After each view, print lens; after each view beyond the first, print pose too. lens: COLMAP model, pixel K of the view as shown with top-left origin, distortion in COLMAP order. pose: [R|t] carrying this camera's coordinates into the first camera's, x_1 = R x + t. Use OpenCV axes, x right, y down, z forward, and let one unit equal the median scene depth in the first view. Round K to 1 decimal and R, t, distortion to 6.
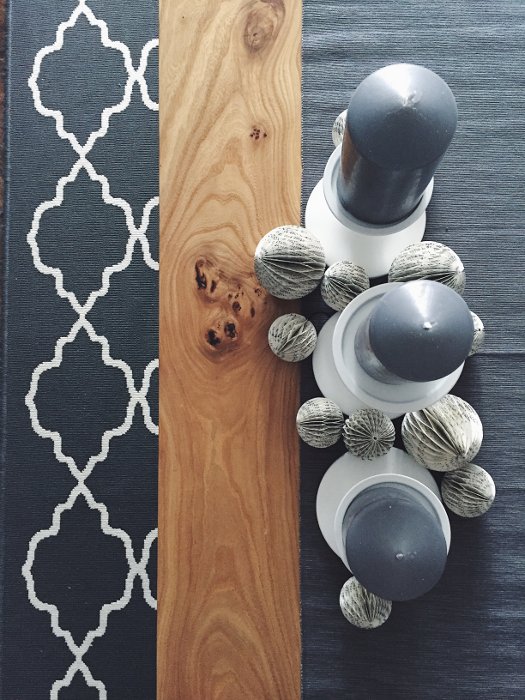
lens RADIAL K [[582.3, 0, 262.3], [0, 582.3, 351.1], [0, 0, 1]] dist [0.005467, 0.000014]
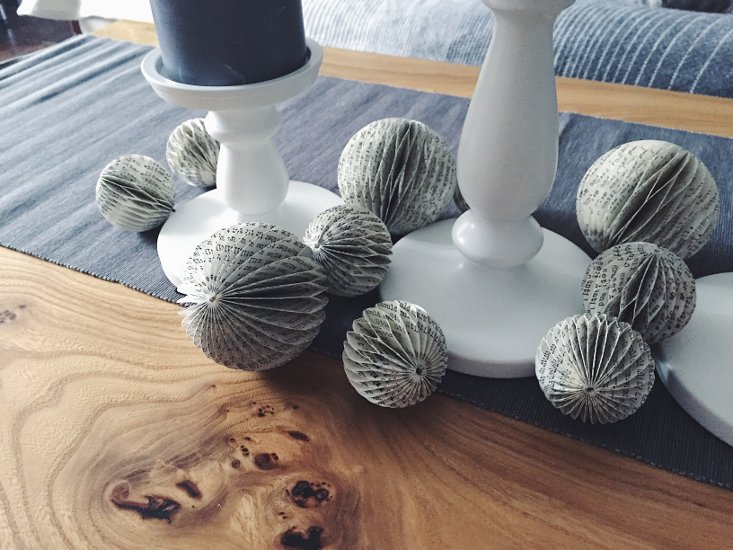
lens RADIAL K [[609.8, 0, 364.3], [0, 609.8, 274.1], [0, 0, 1]] dist [0.005467, 0.000014]
pose [[0.383406, -0.822222, 0.420655, -0.091588], [0.915982, 0.280221, -0.287145, 0.076657], [0.118221, 0.495405, 0.860580, 0.568274]]
